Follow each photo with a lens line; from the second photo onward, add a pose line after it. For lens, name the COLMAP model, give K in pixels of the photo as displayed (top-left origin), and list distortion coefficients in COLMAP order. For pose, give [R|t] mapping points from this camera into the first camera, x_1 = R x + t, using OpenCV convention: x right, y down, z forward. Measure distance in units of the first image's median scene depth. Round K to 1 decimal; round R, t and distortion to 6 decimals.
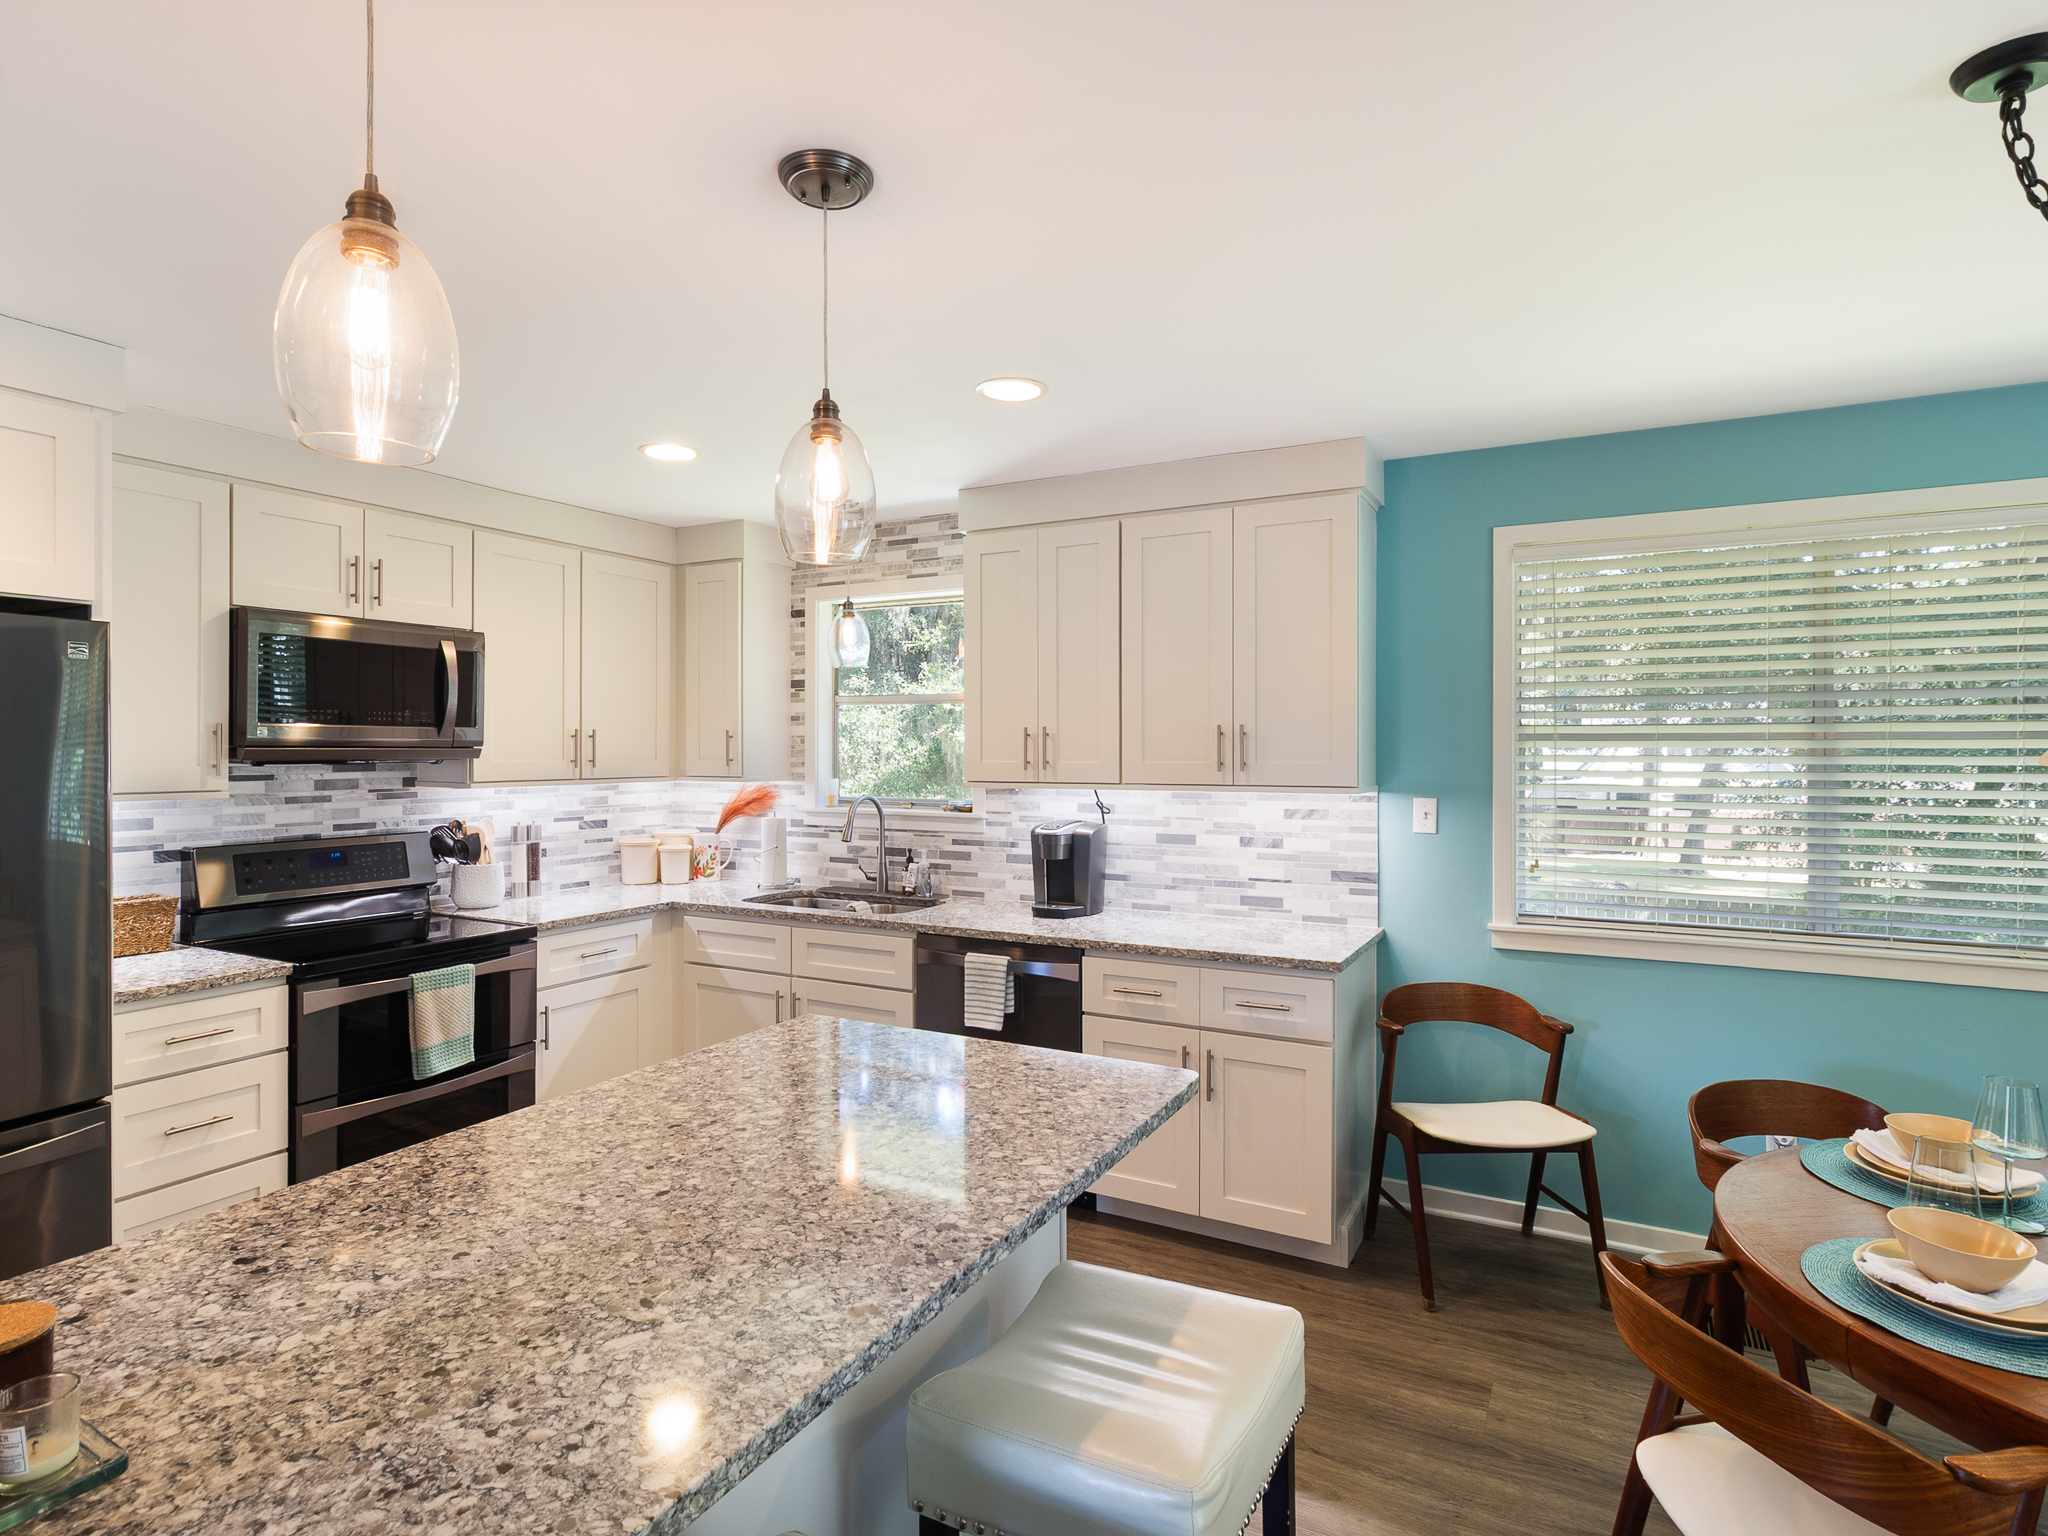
lens RADIAL K [[1112.0, 0, 1010.6], [0, 1112.0, 821.8], [0, 0, 1]] dist [0.001328, 0.000785]
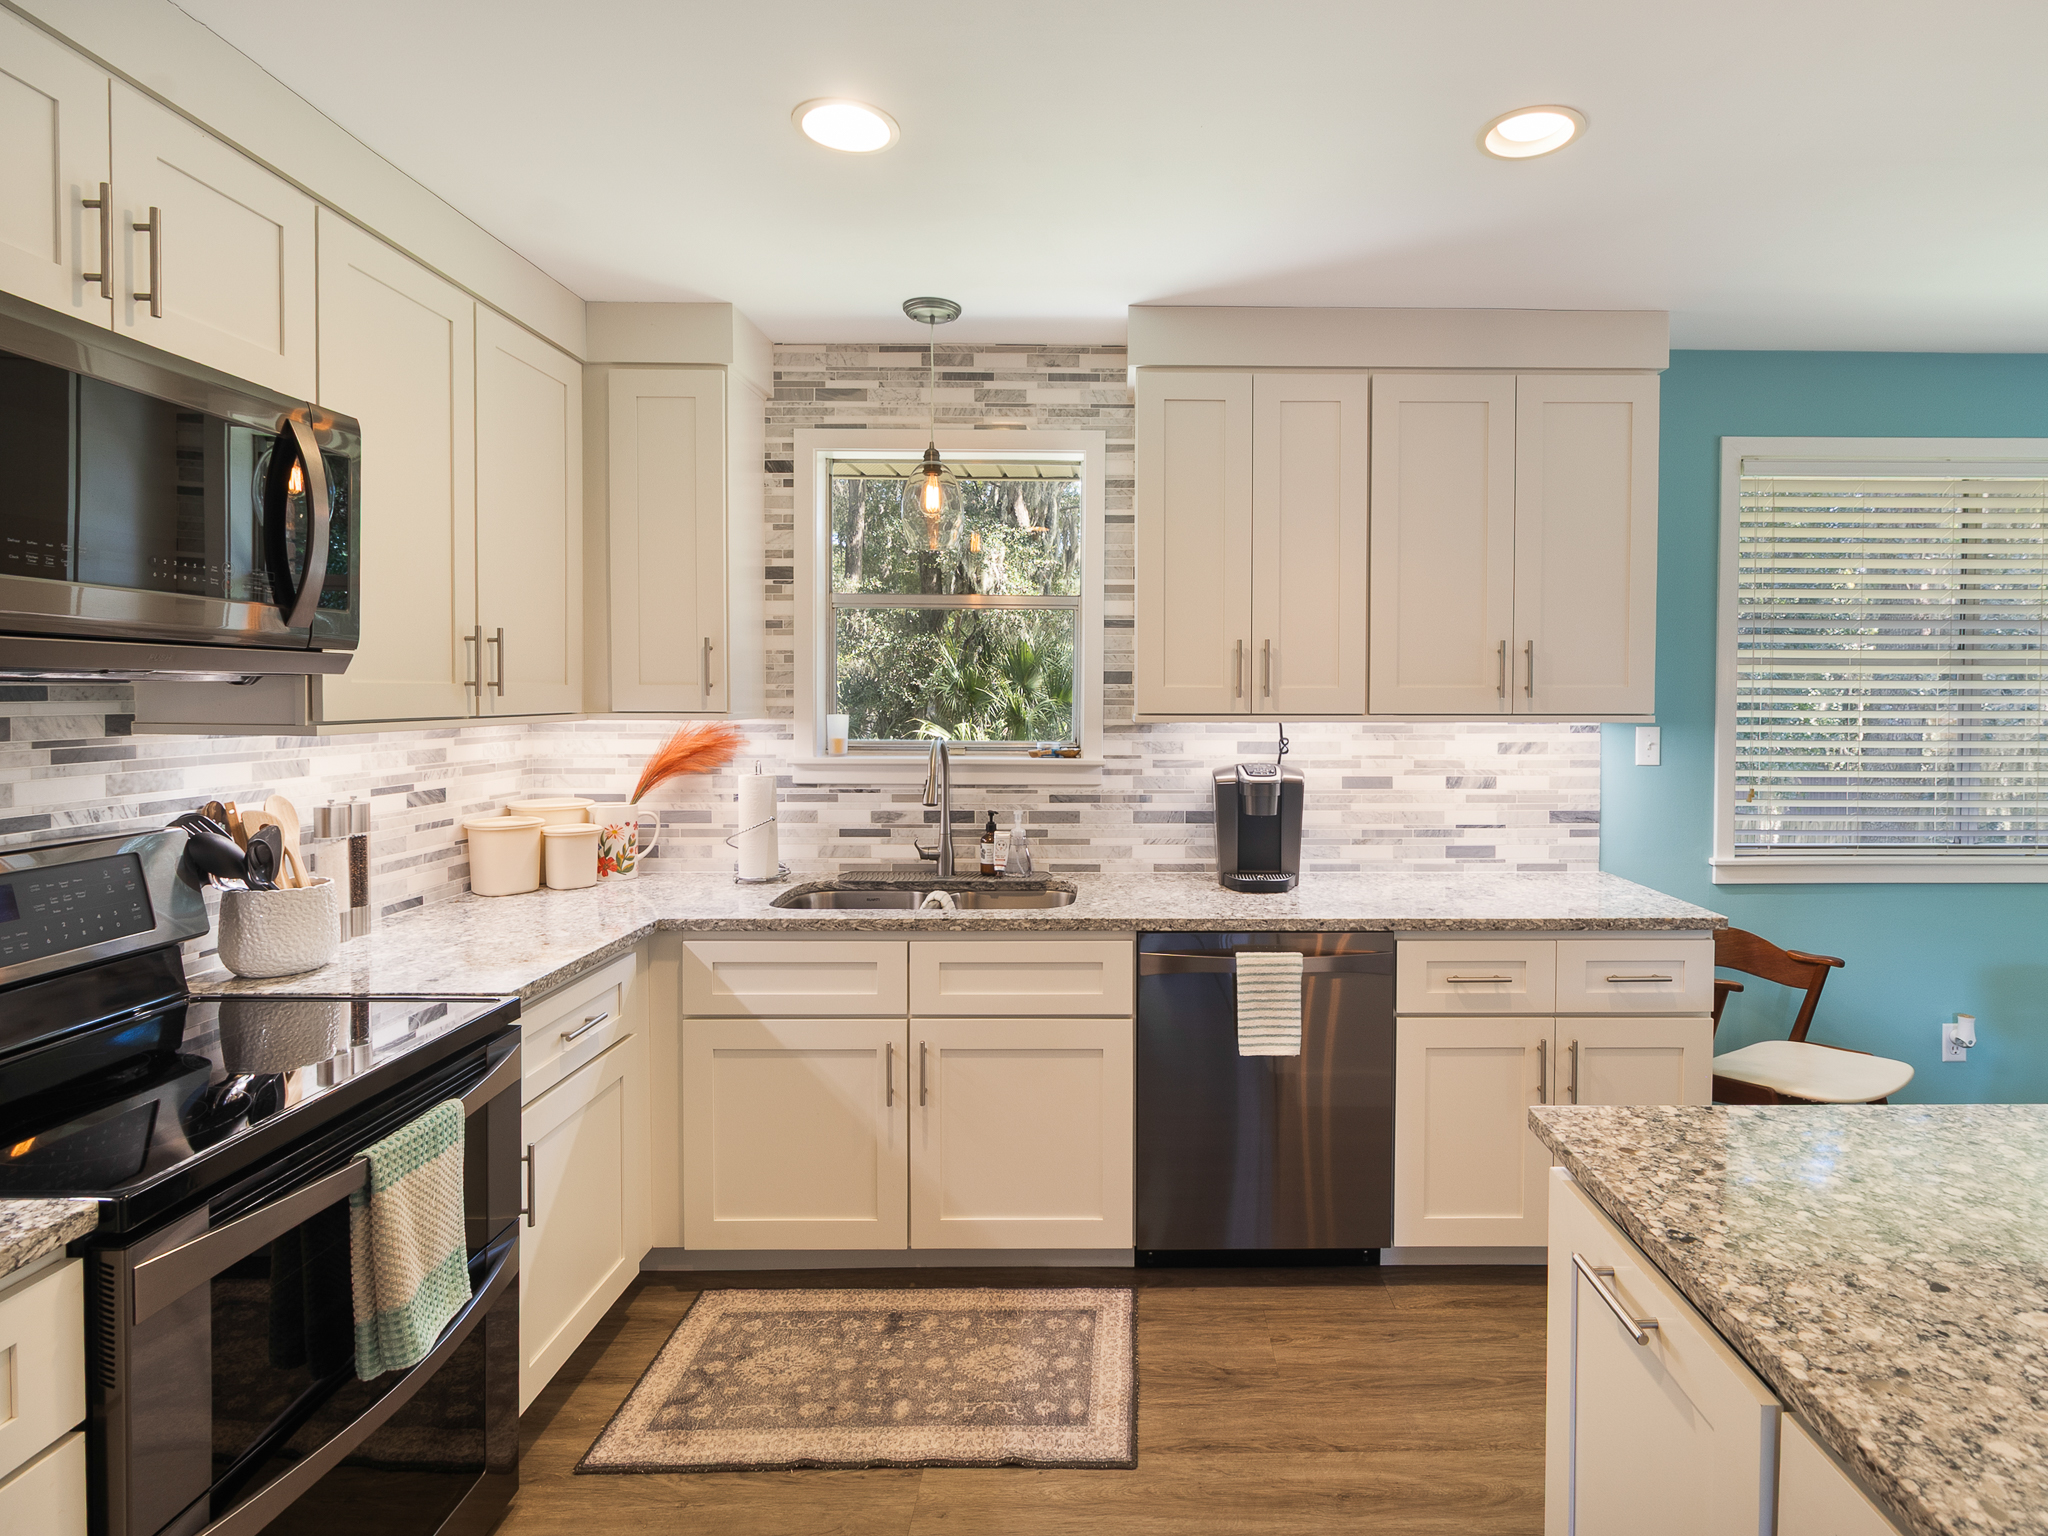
lens RADIAL K [[1091.6, 0, 1130.2], [0, 1091.6, 771.7], [0, 0, 1]] dist [0.001616, -0.000906]
pose [[0.864653, -0.034076, 0.501213, -0.408222], [0.030353, 0.999418, 0.015584, -0.010331], [-0.501453, 0.001738, 0.865183, 0.392828]]
